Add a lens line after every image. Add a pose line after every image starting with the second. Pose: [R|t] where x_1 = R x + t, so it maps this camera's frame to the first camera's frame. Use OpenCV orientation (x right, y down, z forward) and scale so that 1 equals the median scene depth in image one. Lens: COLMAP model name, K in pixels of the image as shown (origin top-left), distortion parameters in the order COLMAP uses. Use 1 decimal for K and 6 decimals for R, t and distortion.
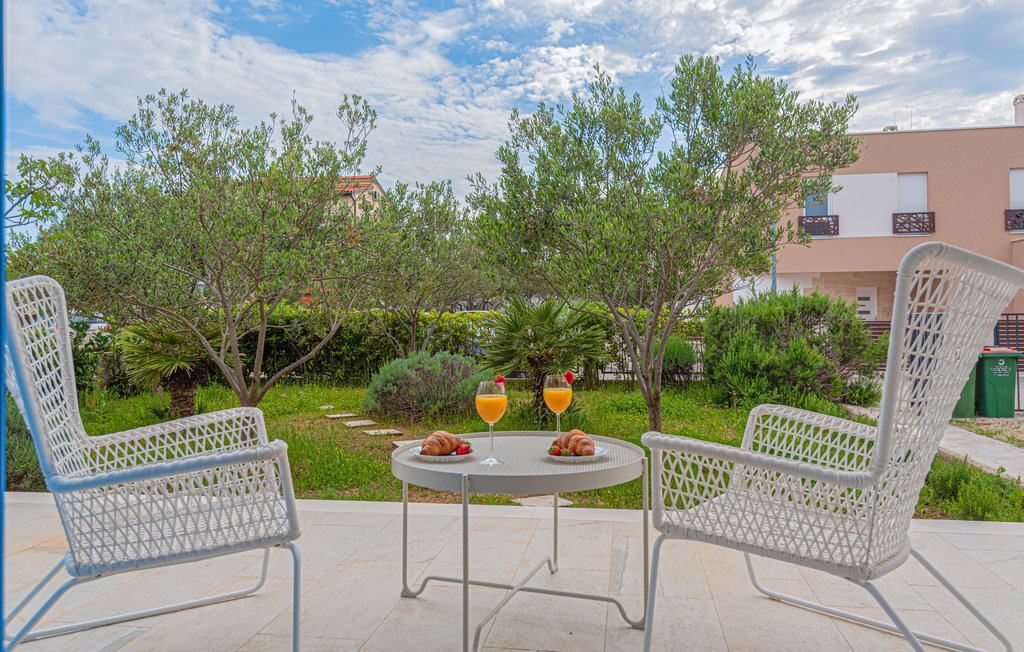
lens RADIAL K [[778.8, 0, 513.1], [0, 778.8, 323.0], [0, 0, 1]] dist [0.005738, 0.001613]
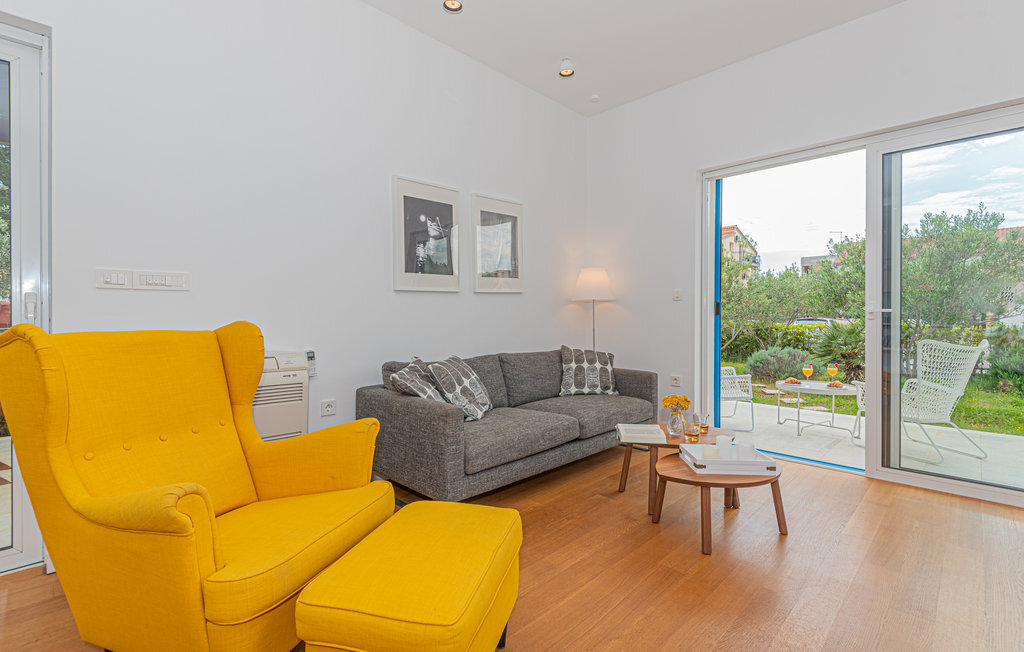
lens RADIAL K [[465.2, 0, 509.4], [0, 465.2, 317.4], [0, 0, 1]] dist [0.004069, -0.000138]
pose [[0.809961, 0.013328, -0.586332, 0.026232], [-0.016434, 0.999865, 0.000025, -0.027946], [0.586253, 0.009615, 0.810071, -0.356679]]
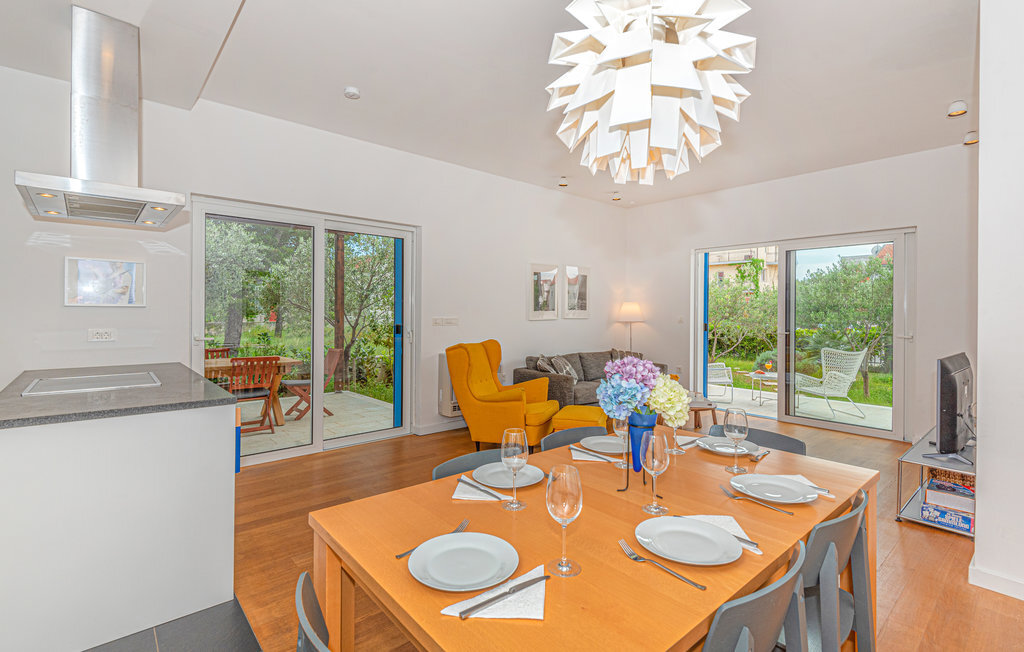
lens RADIAL K [[465.2, 0, 504.7], [0, 465.2, 310.4], [0, 0, 1]] dist [0.004069, -0.000138]
pose [[0.763435, 0.013986, -0.645733, 0.168350], [-0.022511, 0.999734, -0.004960, -0.057359], [0.645492, 0.018323, 0.763547, -0.673160]]
